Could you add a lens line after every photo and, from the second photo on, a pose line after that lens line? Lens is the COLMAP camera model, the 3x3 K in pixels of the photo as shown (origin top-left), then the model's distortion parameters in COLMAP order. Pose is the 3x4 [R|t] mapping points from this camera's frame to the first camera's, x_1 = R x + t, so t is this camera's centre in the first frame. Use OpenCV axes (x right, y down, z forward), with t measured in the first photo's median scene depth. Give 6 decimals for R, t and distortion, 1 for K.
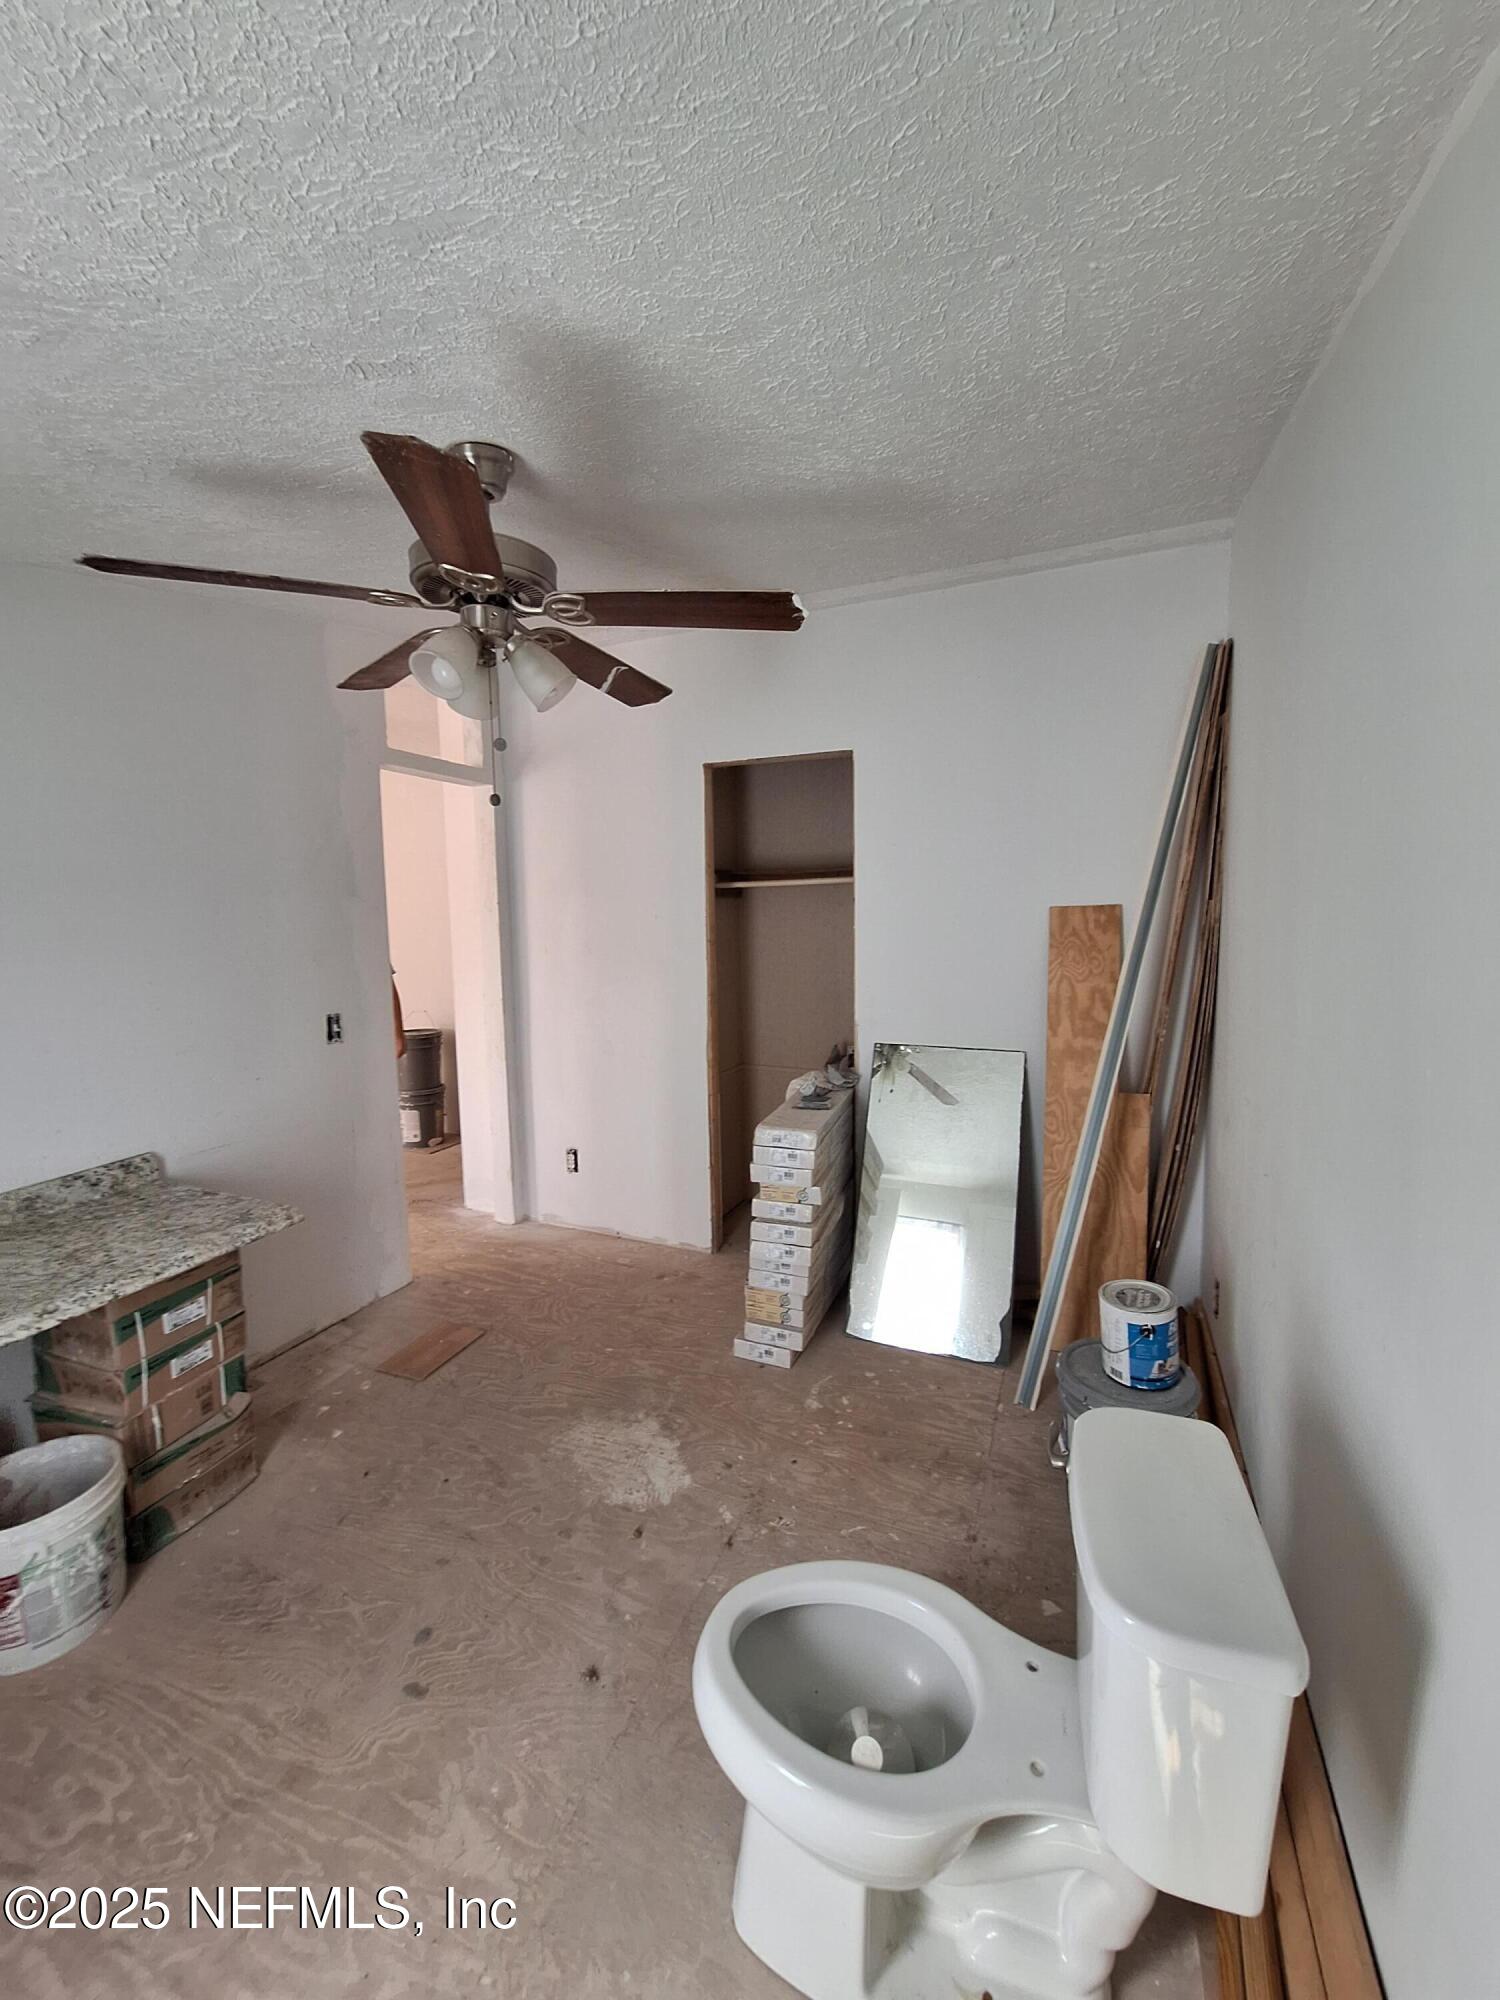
lens RADIAL K [[790.1, 0, 758.4], [0, 790.1, 1004.1], [0, 0, 1]] dist [-0.001237, 0.000232]
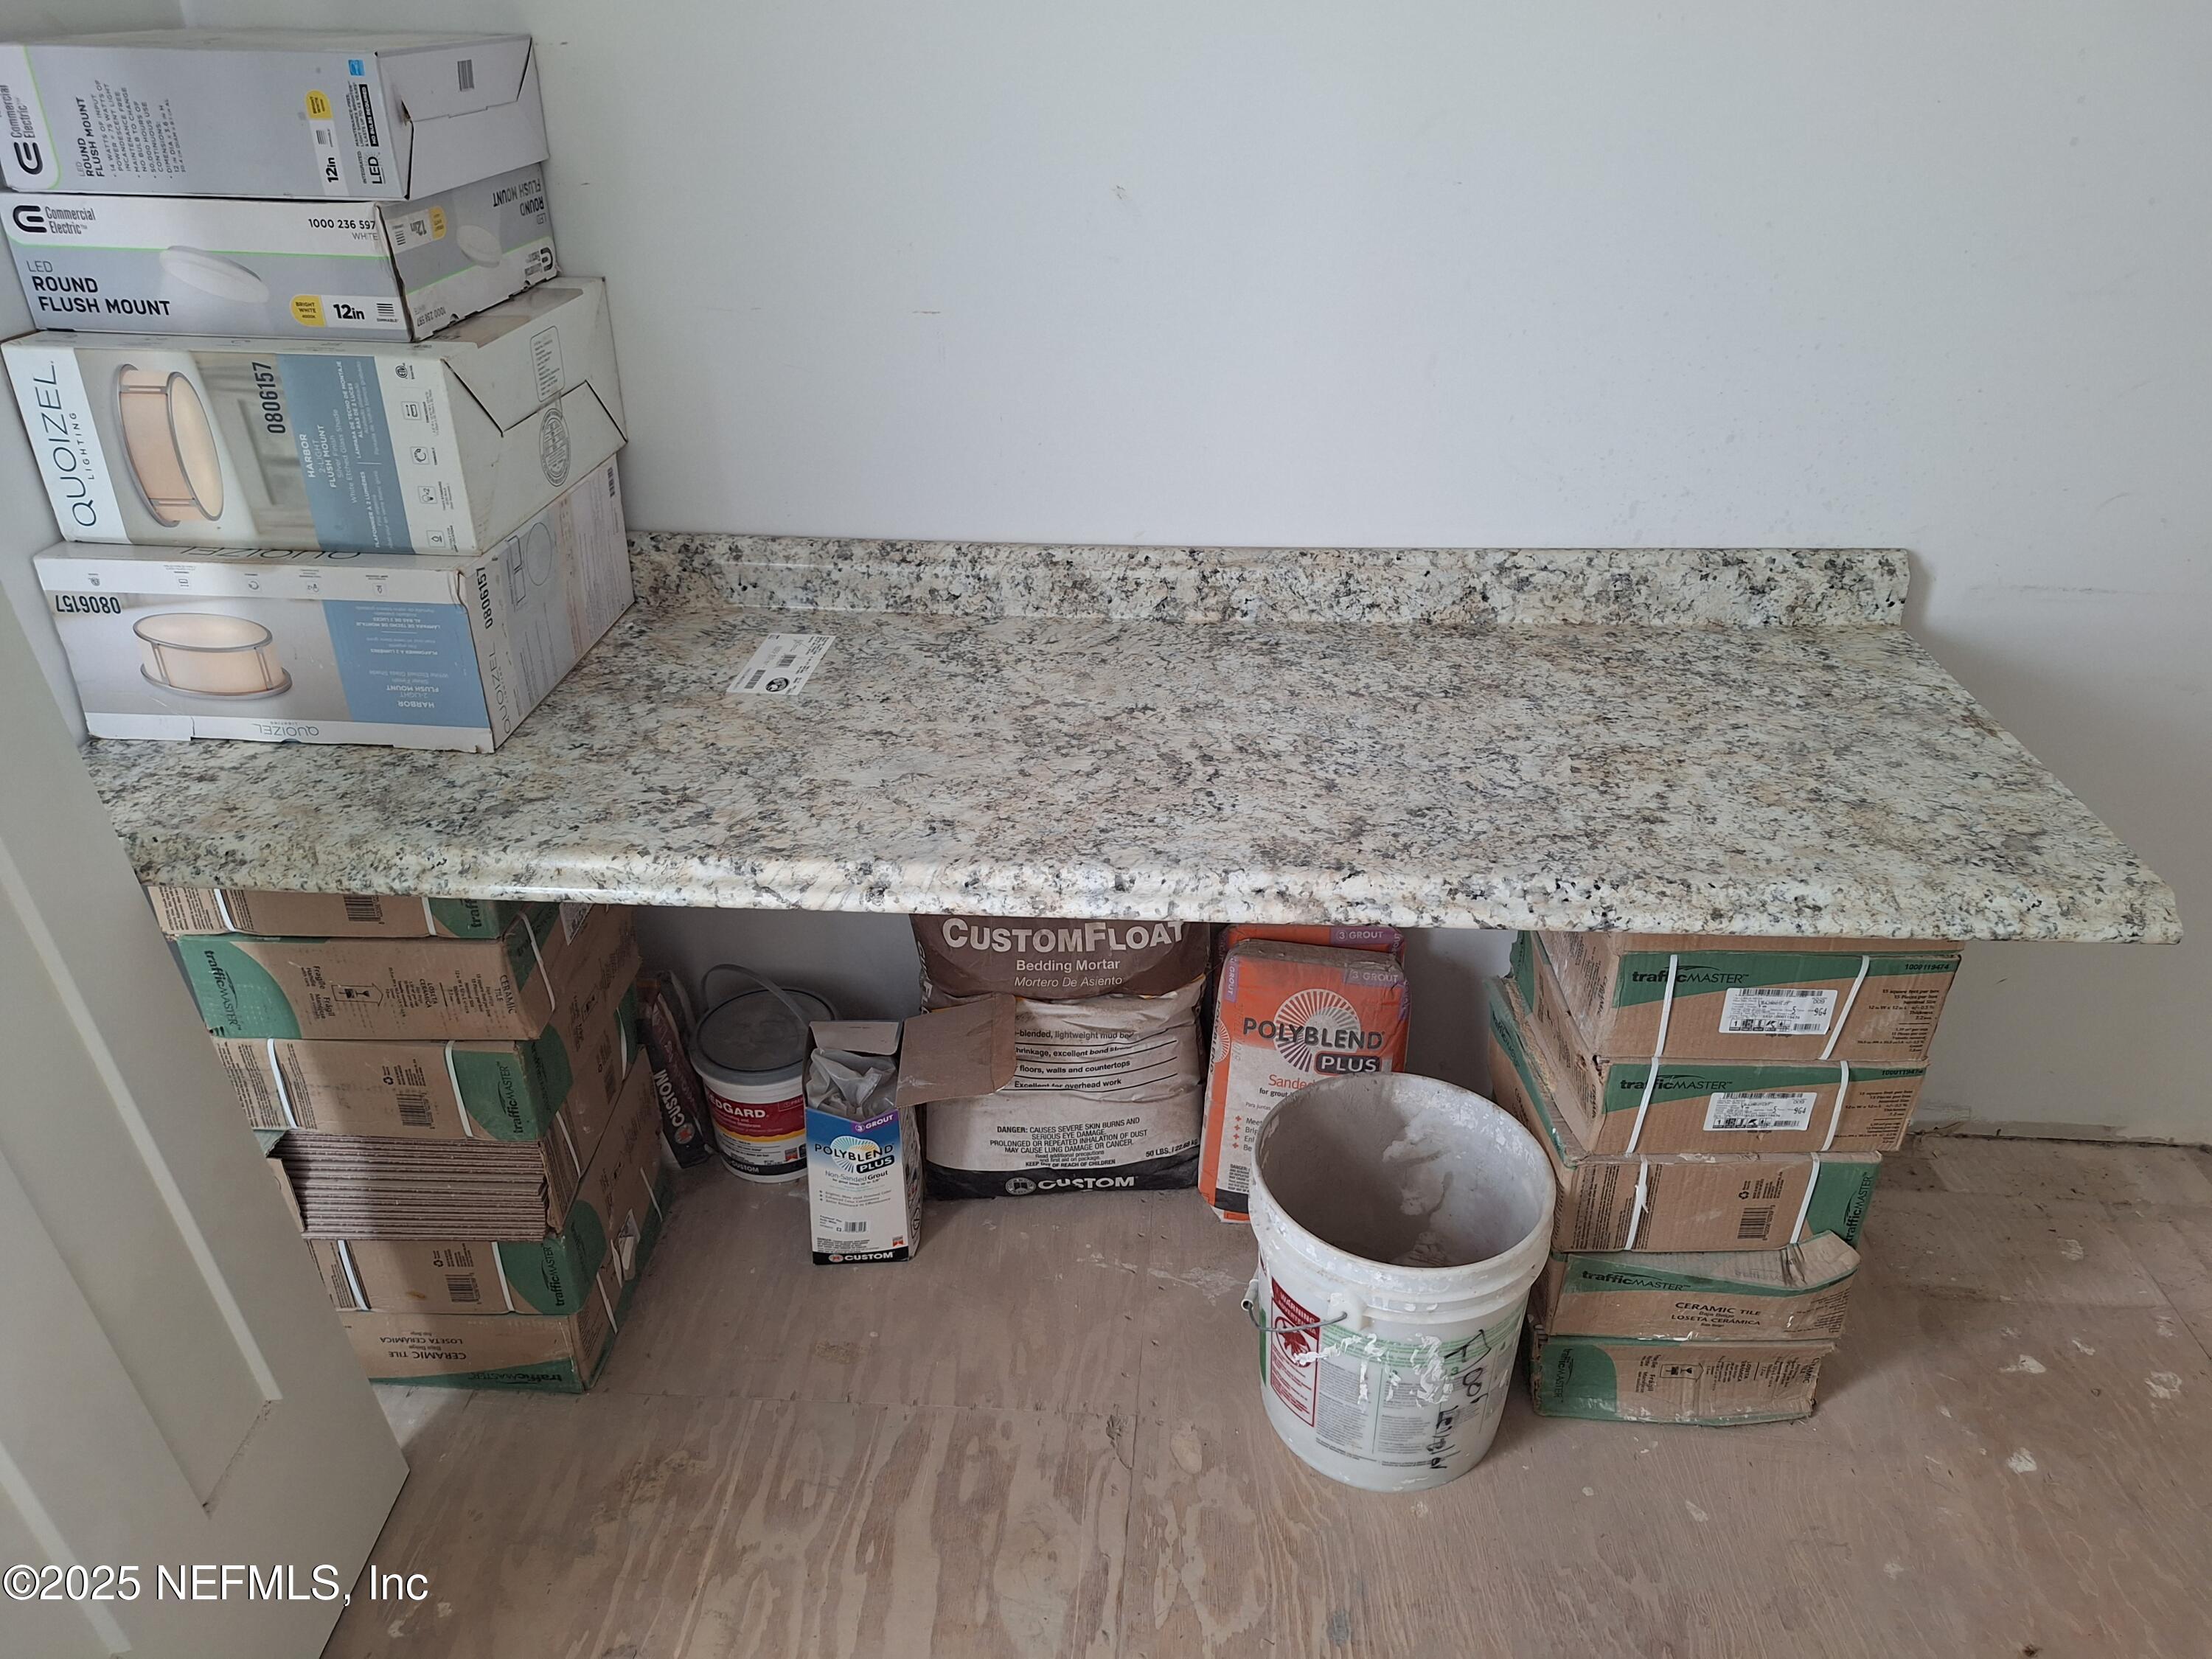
lens RADIAL K [[1560.3, 0, 1113.3], [0, 1560.3, 831.7], [0, 0, 1]] dist [0.040124, -0.039393]
pose [[0.332881, 0.460362, -0.822956, -0.251845], [-0.127315, 0.886680, 0.444510, 0.024155], [0.934334, -0.043194, 0.353770, 0.437038]]
